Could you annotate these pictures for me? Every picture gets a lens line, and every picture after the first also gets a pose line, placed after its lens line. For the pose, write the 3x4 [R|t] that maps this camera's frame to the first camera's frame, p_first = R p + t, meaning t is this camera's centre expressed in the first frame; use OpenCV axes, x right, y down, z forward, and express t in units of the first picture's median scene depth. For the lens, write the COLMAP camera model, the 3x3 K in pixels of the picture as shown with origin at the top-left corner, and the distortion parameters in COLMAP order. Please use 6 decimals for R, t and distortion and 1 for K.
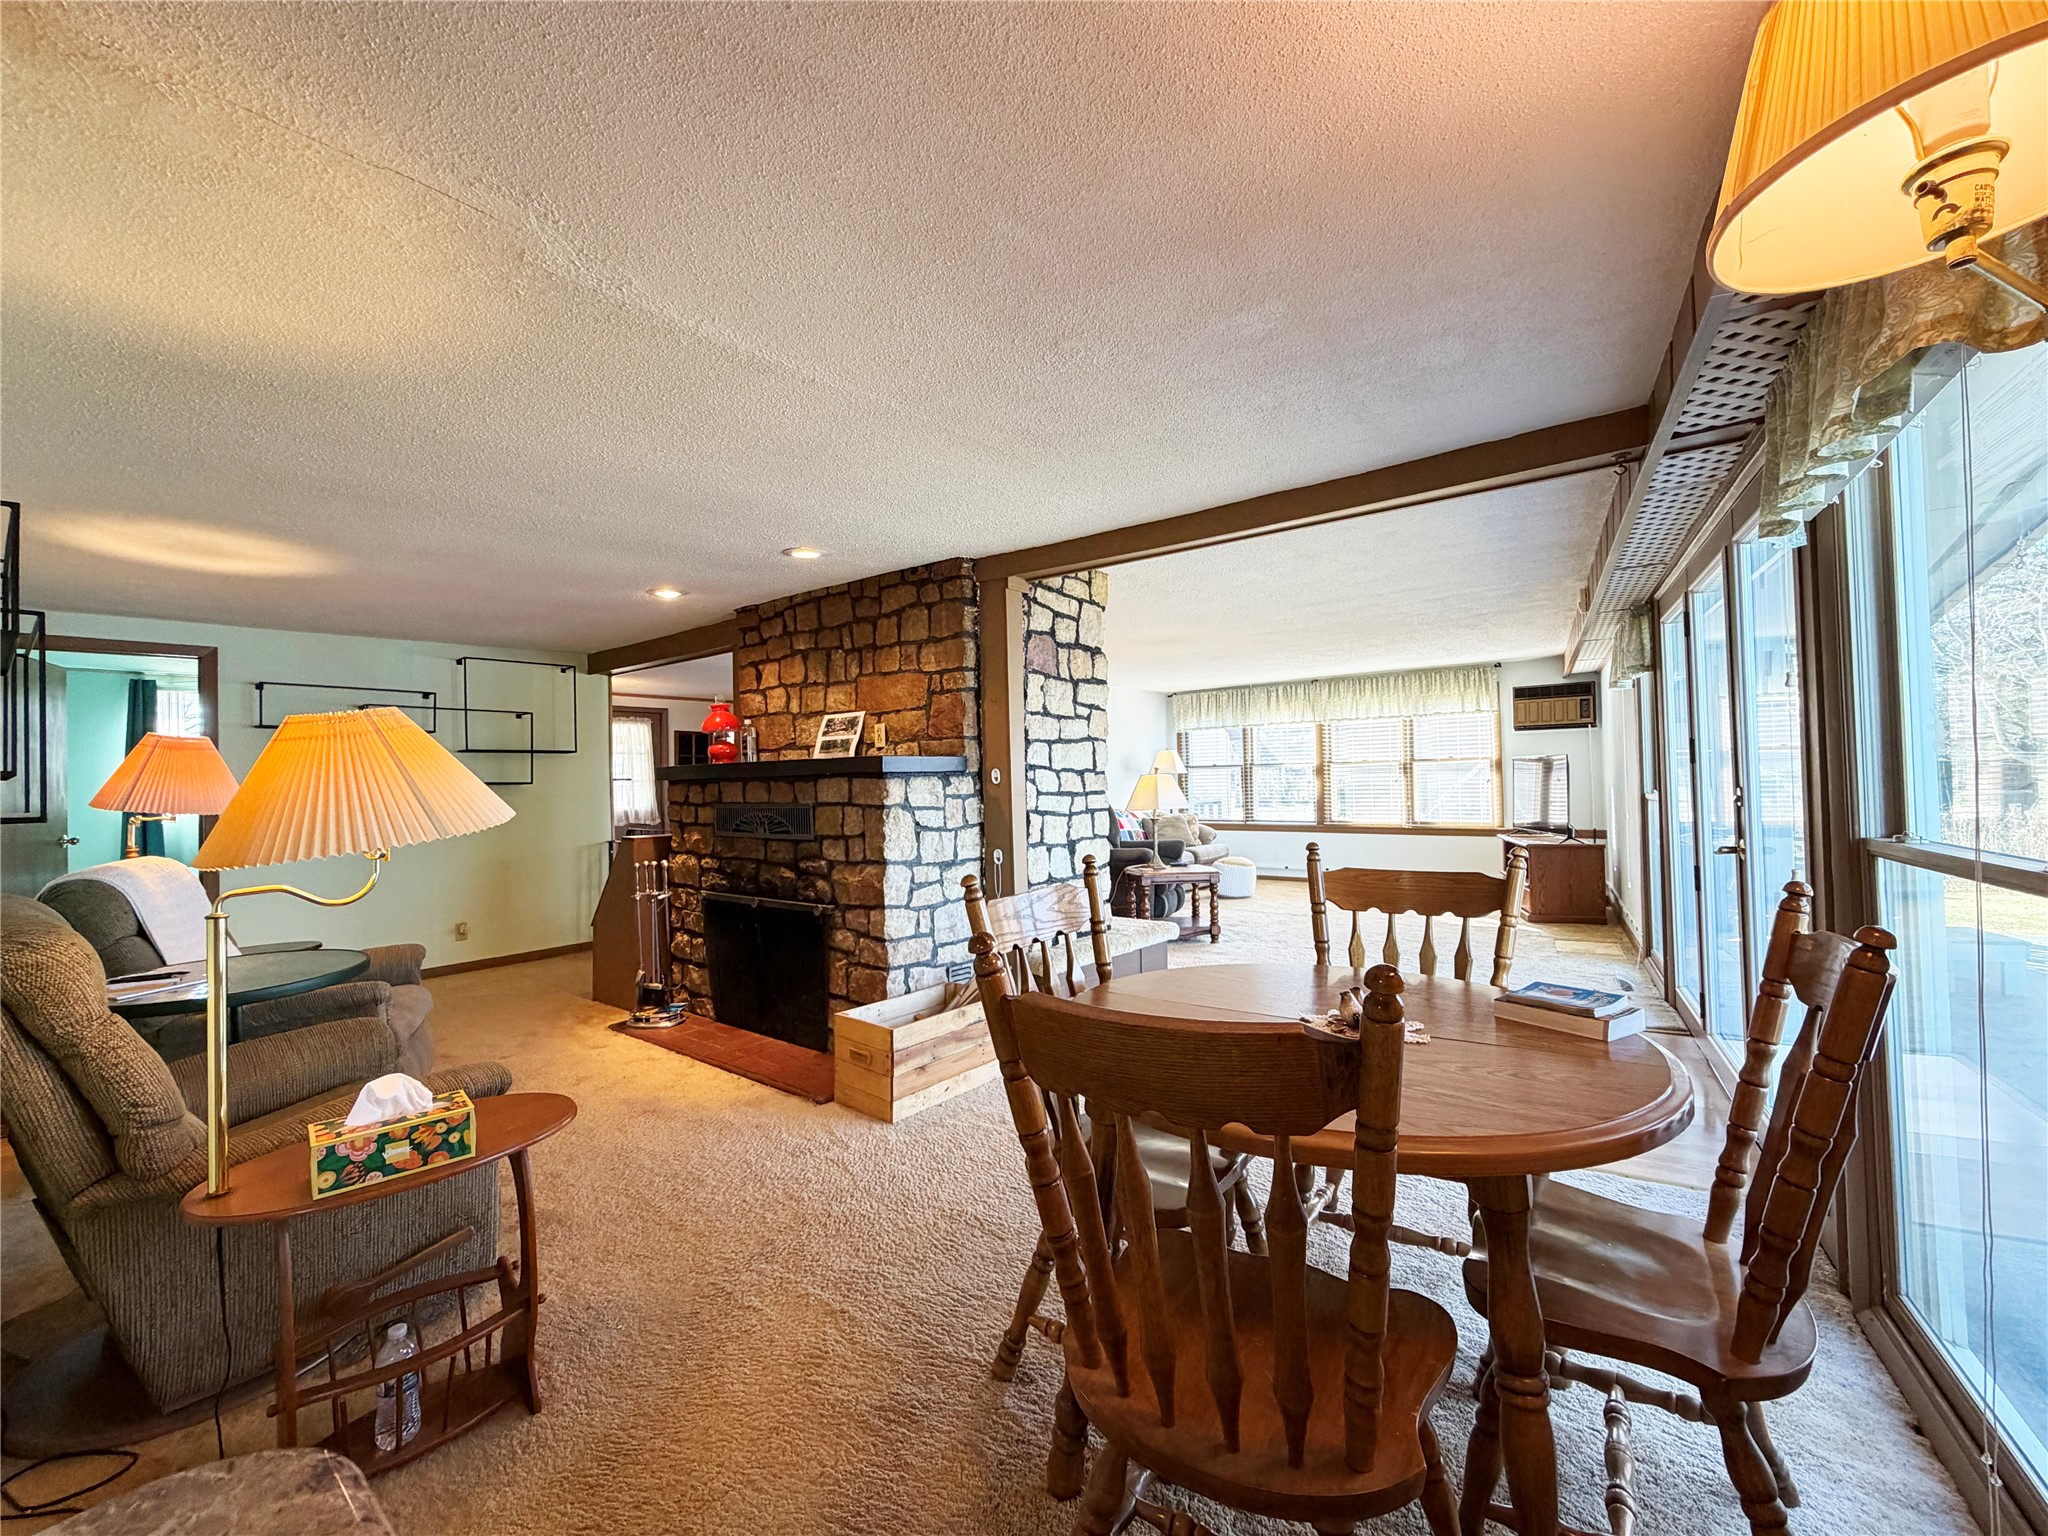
lens RADIAL K [[865.2, 0, 1023.9], [0, 865.2, 770.7], [0, 0, 1]] dist [-0.001019, 0.000234]
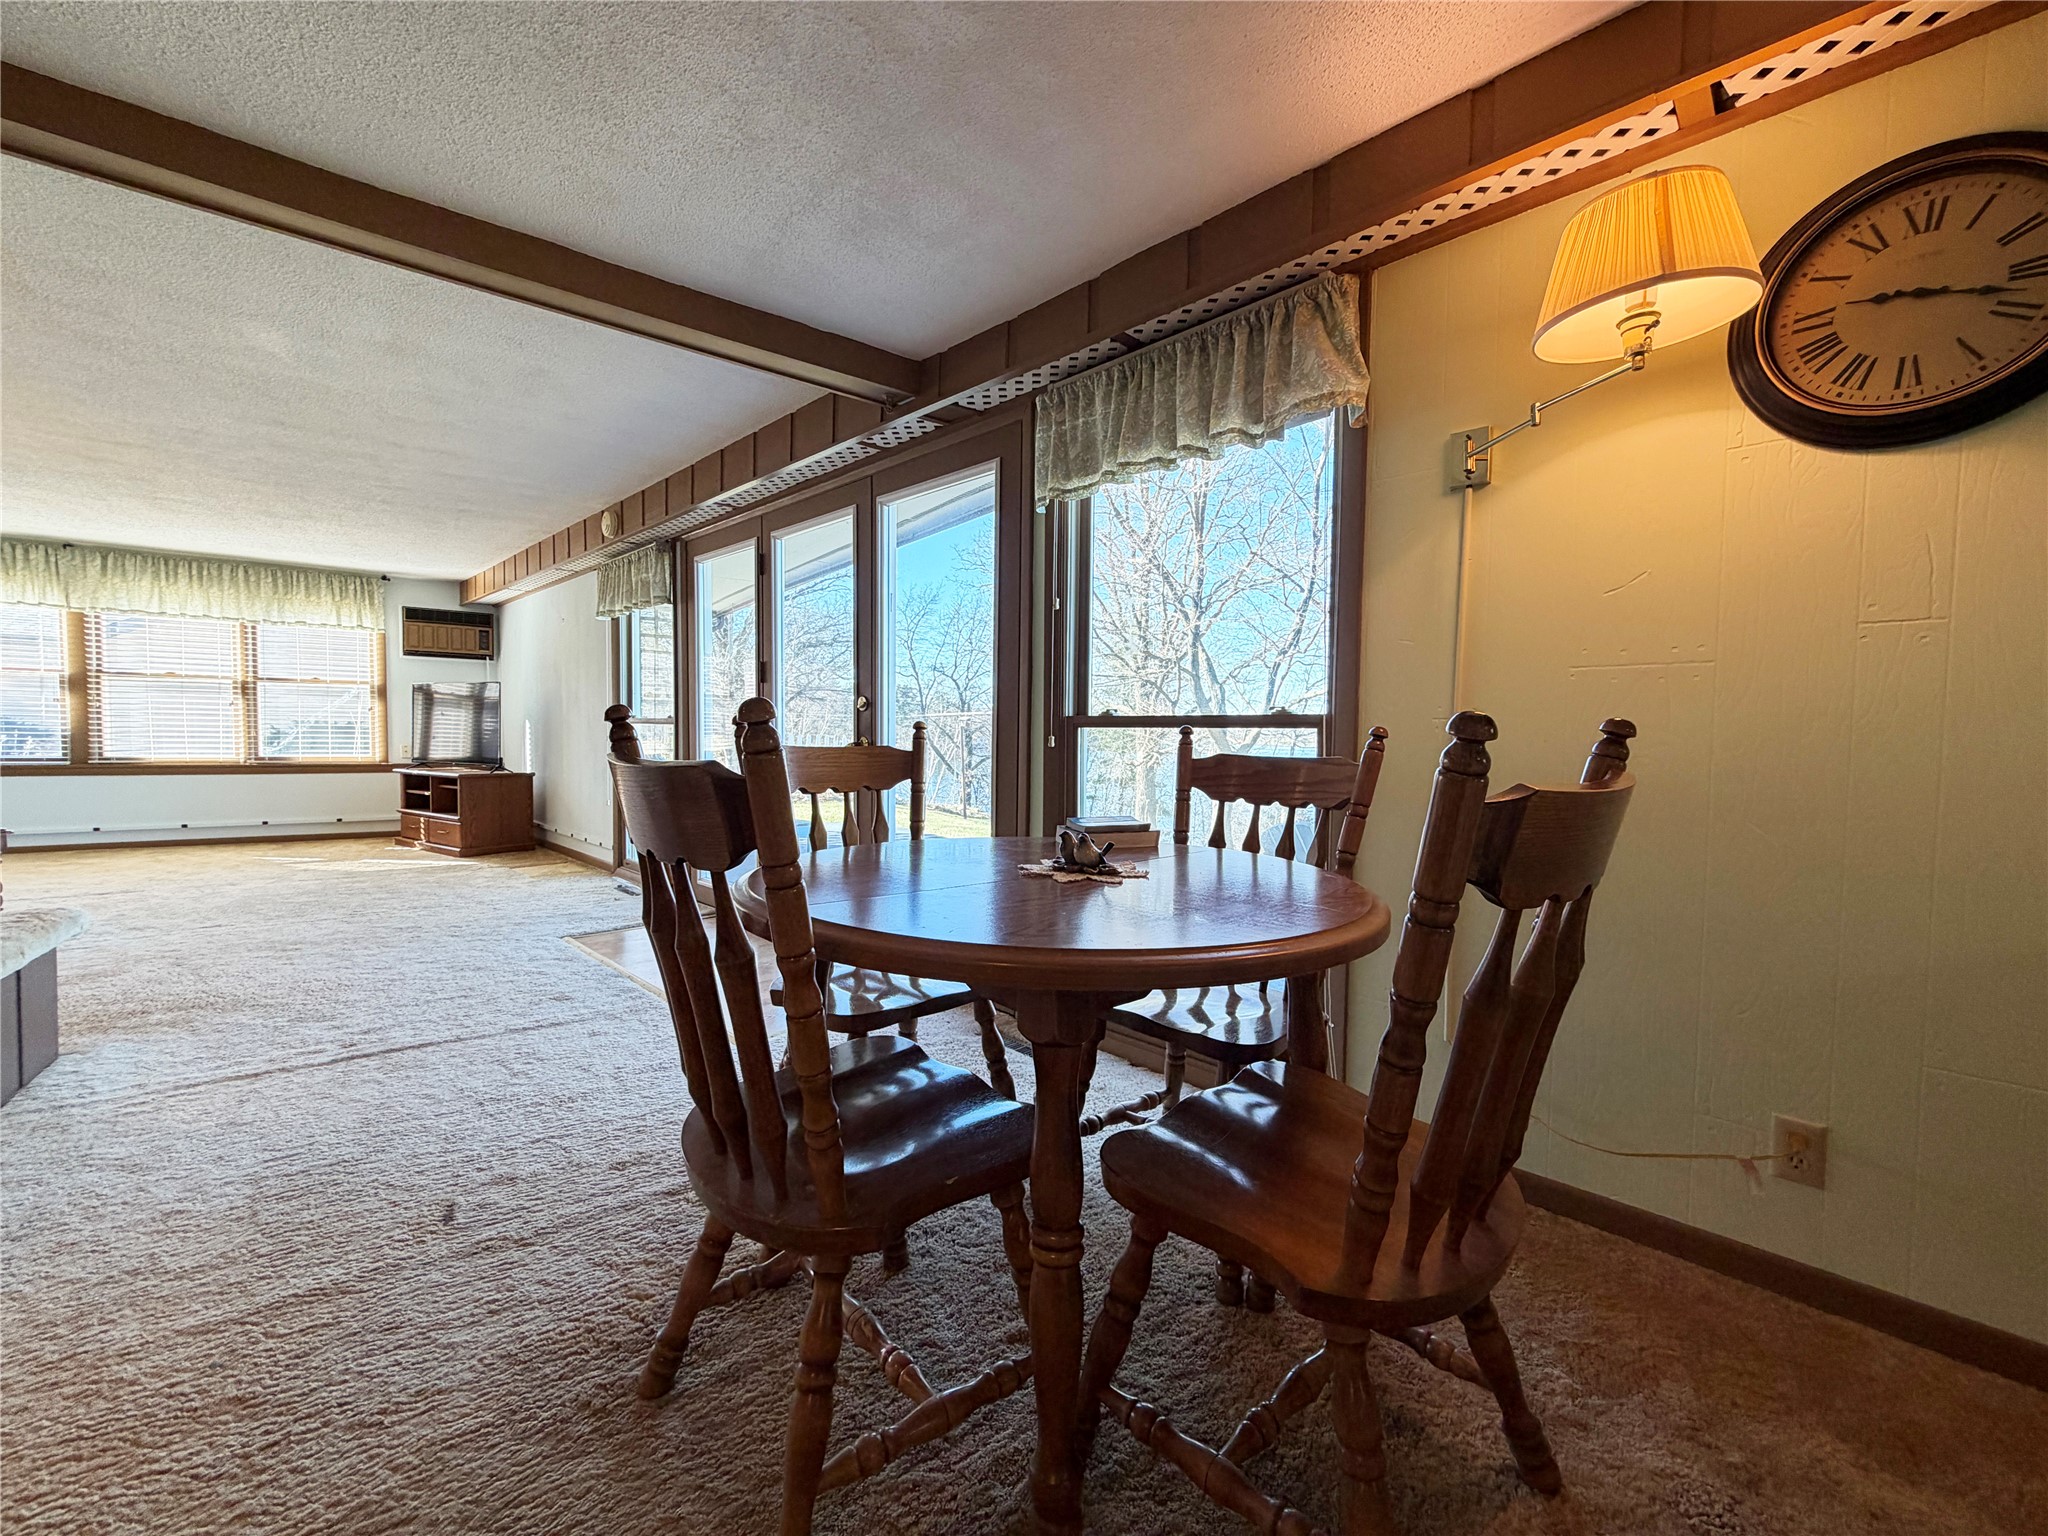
lens RADIAL K [[814.0, 0, 1019.7], [0, 814.0, 771.3], [0, 0, 1]] dist [0.000430, -0.000151]
pose [[0.252735, -0.019586, 0.967337, -0.188185], [-0.032057, 0.999077, 0.028604, 0.058827], [-0.967004, -0.038239, 0.251874, 0.306597]]
